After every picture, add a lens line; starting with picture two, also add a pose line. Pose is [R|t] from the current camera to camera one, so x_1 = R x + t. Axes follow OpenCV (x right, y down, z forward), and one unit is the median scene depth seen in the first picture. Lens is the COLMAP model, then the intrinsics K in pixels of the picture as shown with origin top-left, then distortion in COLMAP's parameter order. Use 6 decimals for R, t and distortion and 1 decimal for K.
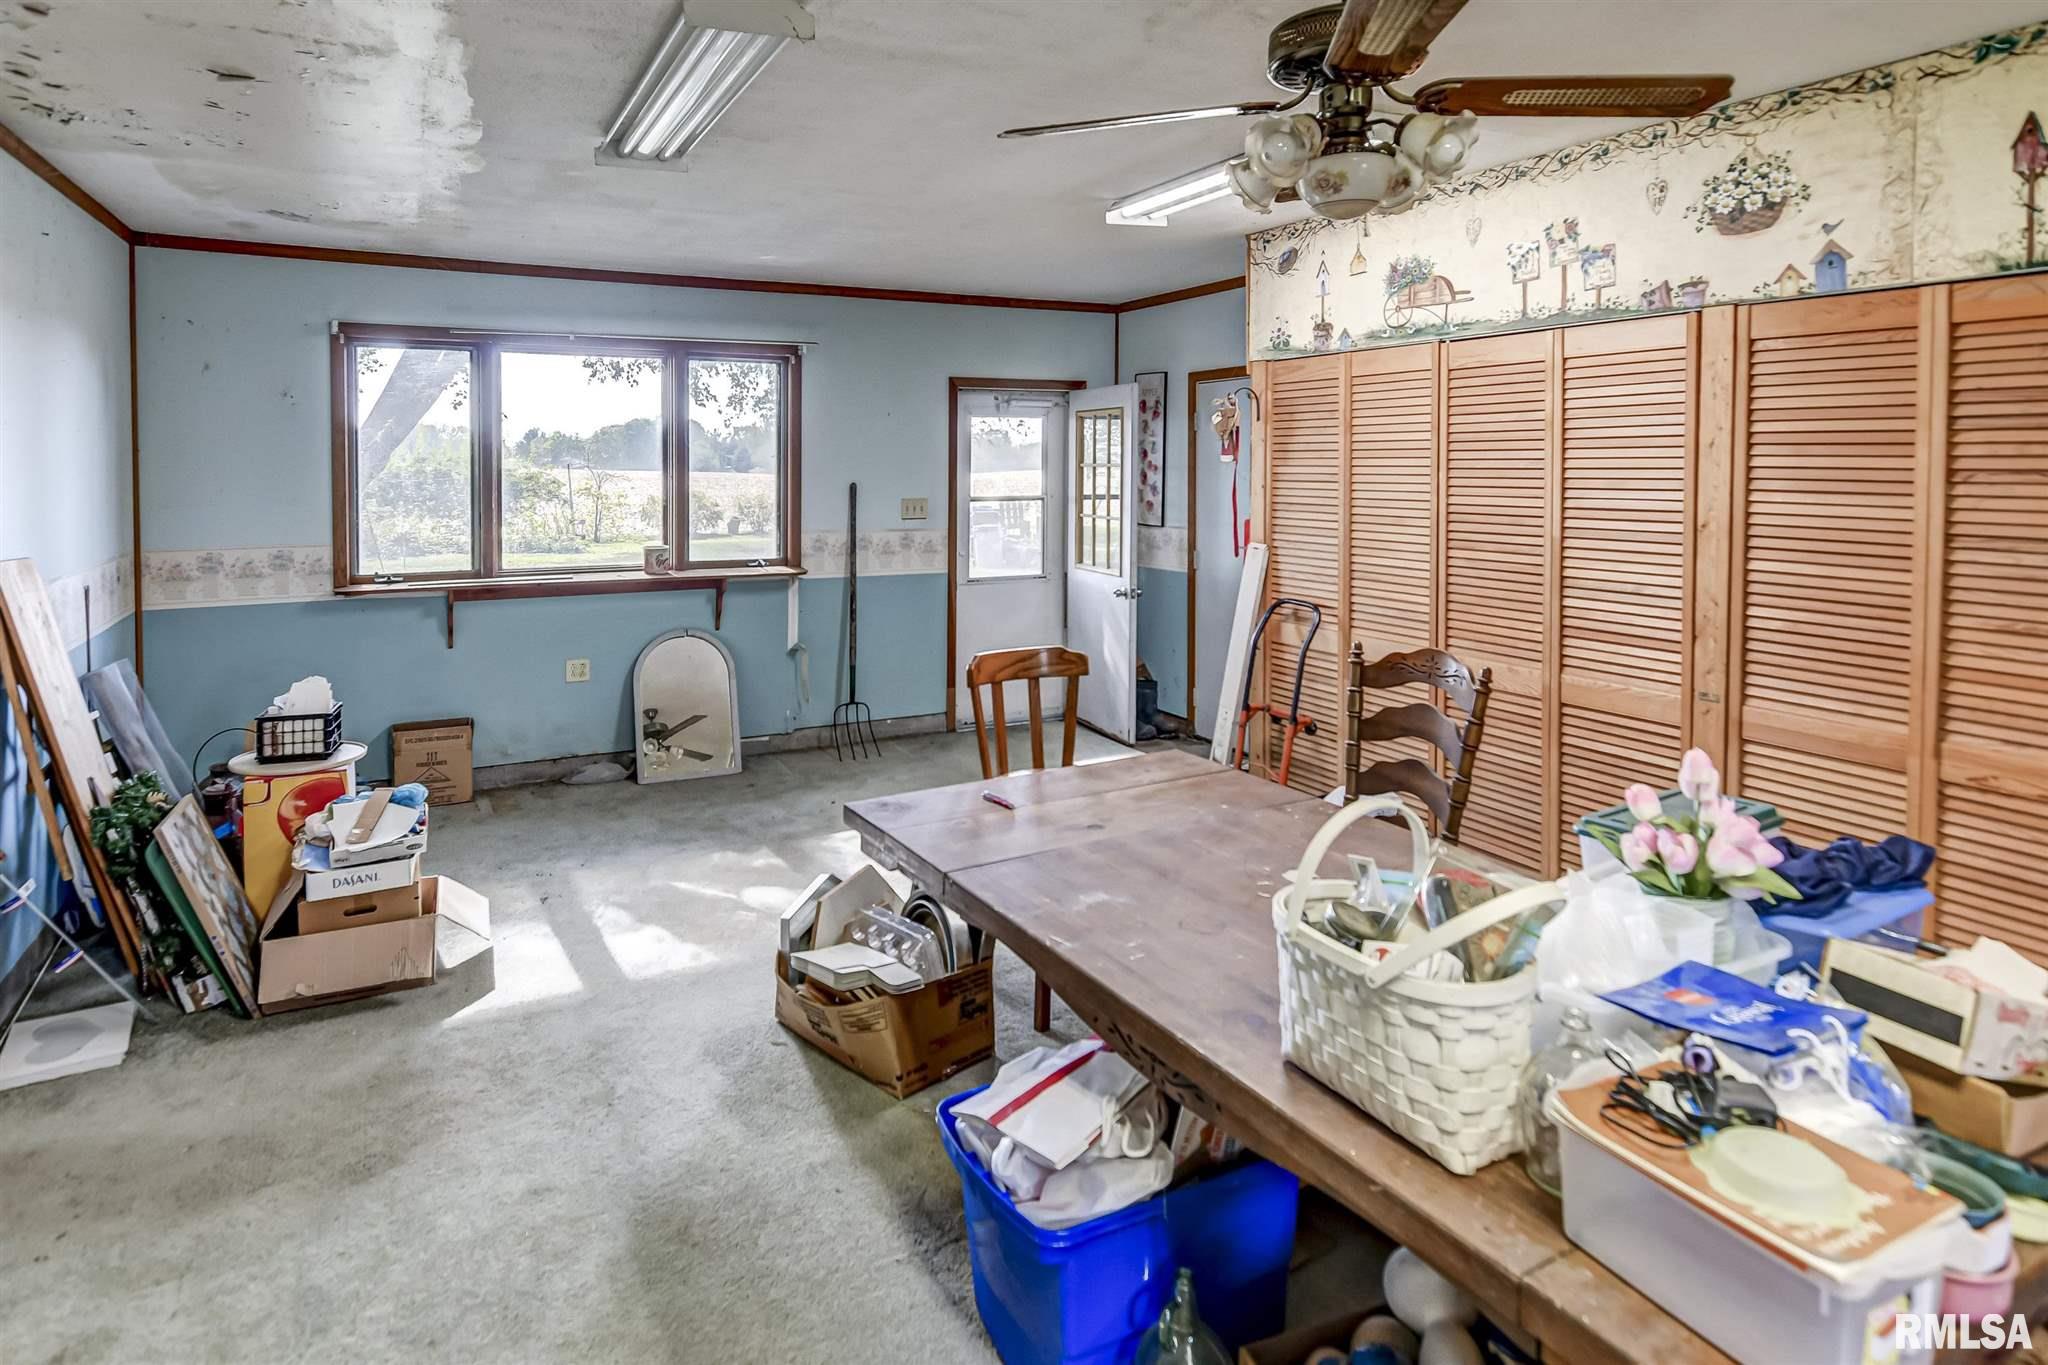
lens RADIAL K [[1105.9, 0, 1019.3], [0, 1105.9, 475.1], [0, 0, 1]] dist [0.001109, -0.006185]
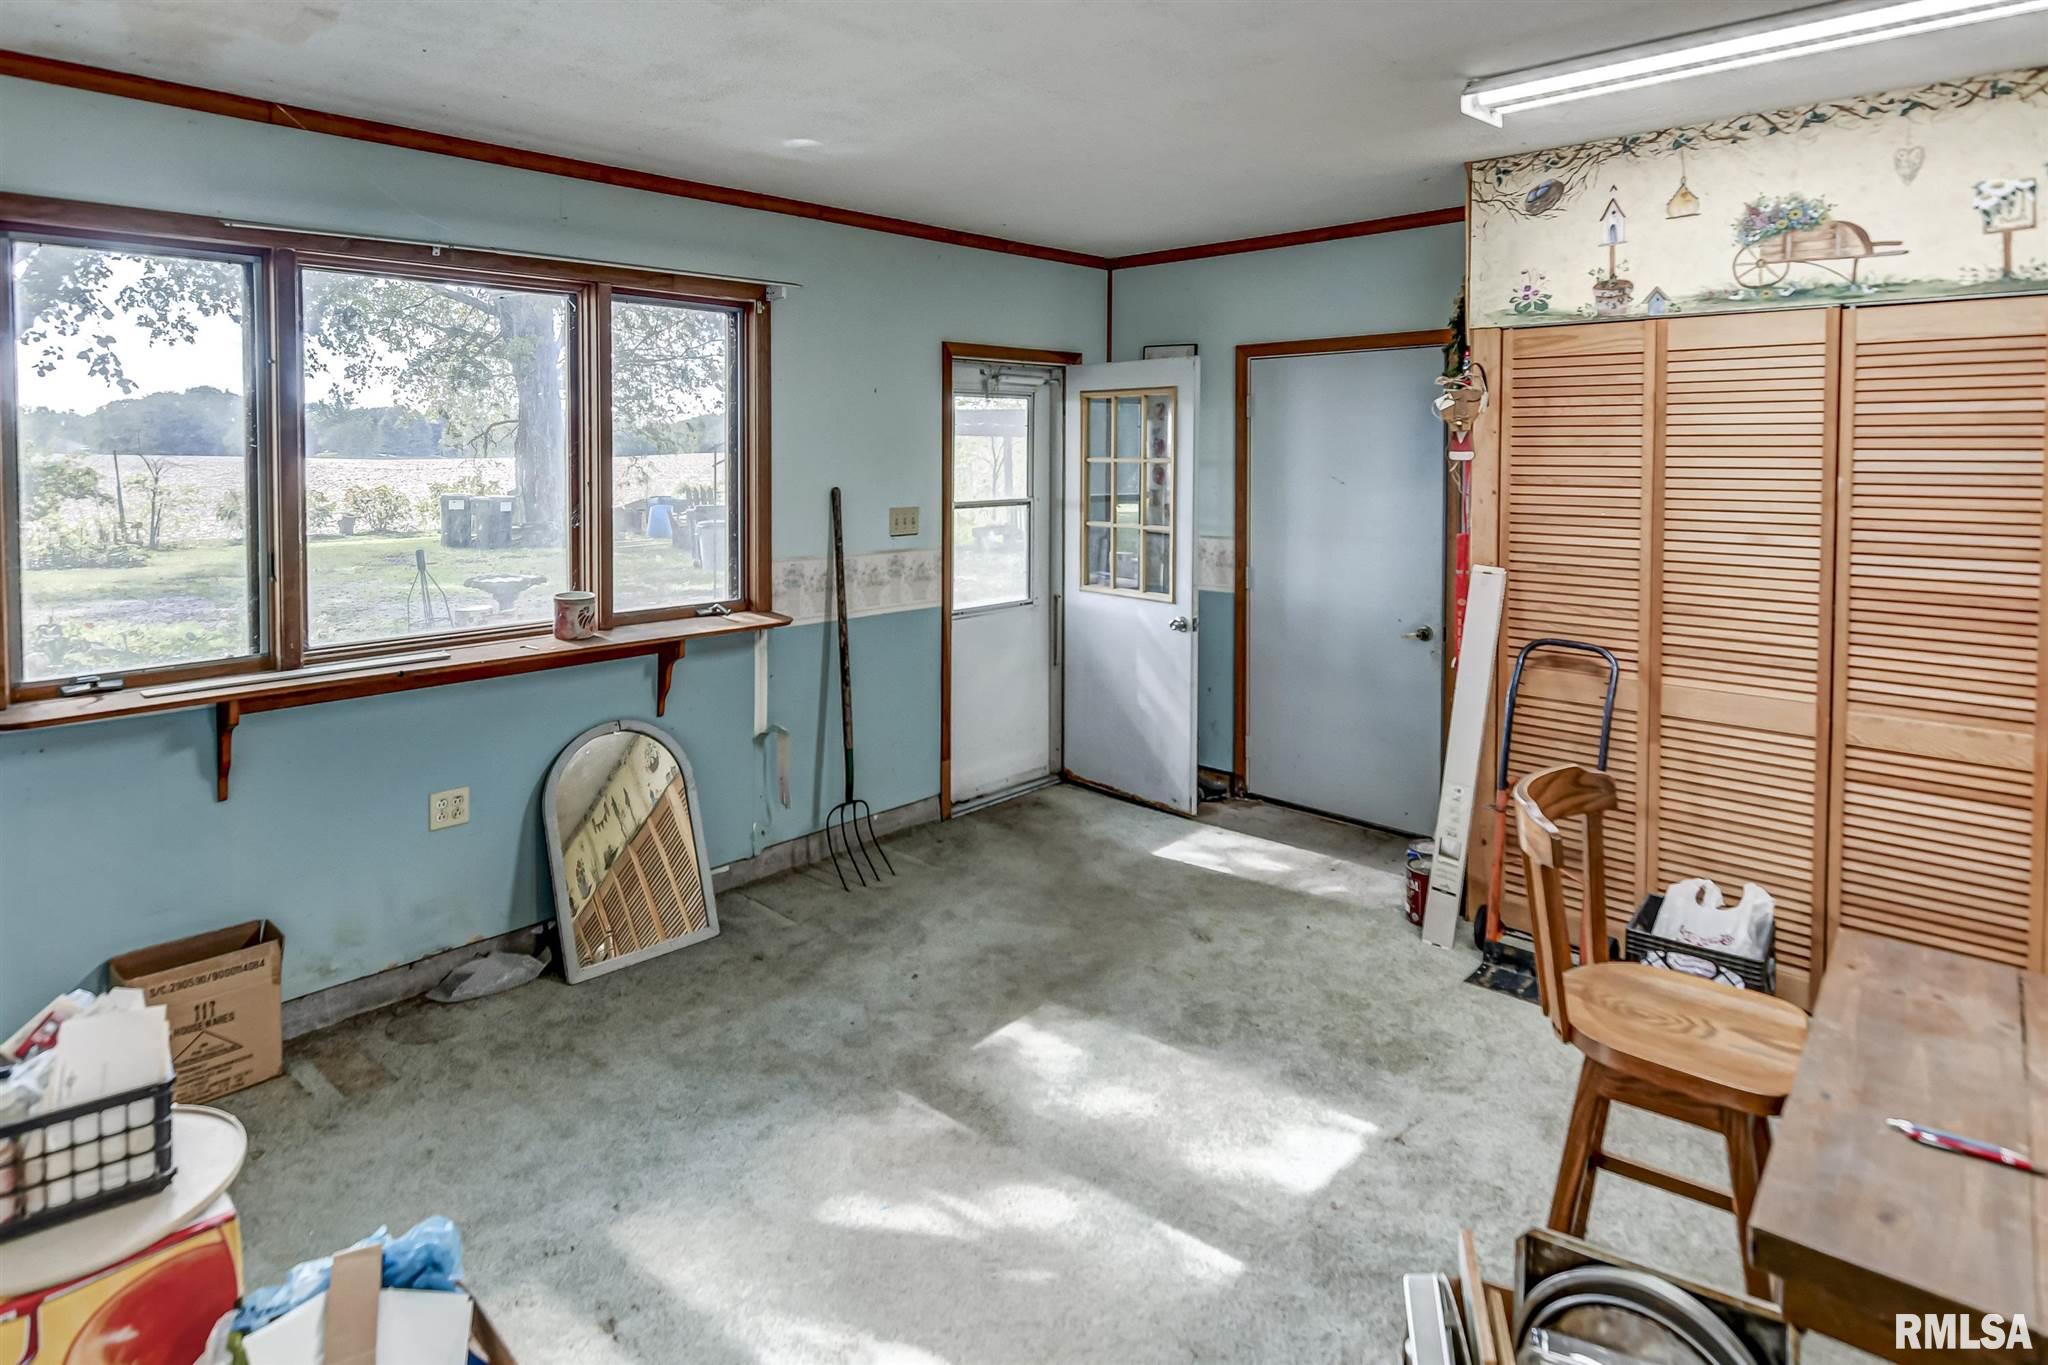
lens RADIAL K [[1105.9, 0, 1019.3], [0, 1105.9, 475.1], [0, 0, 1]] dist [0.001109, -0.006185]
pose [[0.945493, -0.007452, 0.325558, -0.302164], [0.002701, 0.999883, 0.015043, -0.012314], [-0.325633, -0.013344, 0.945402, 0.336274]]
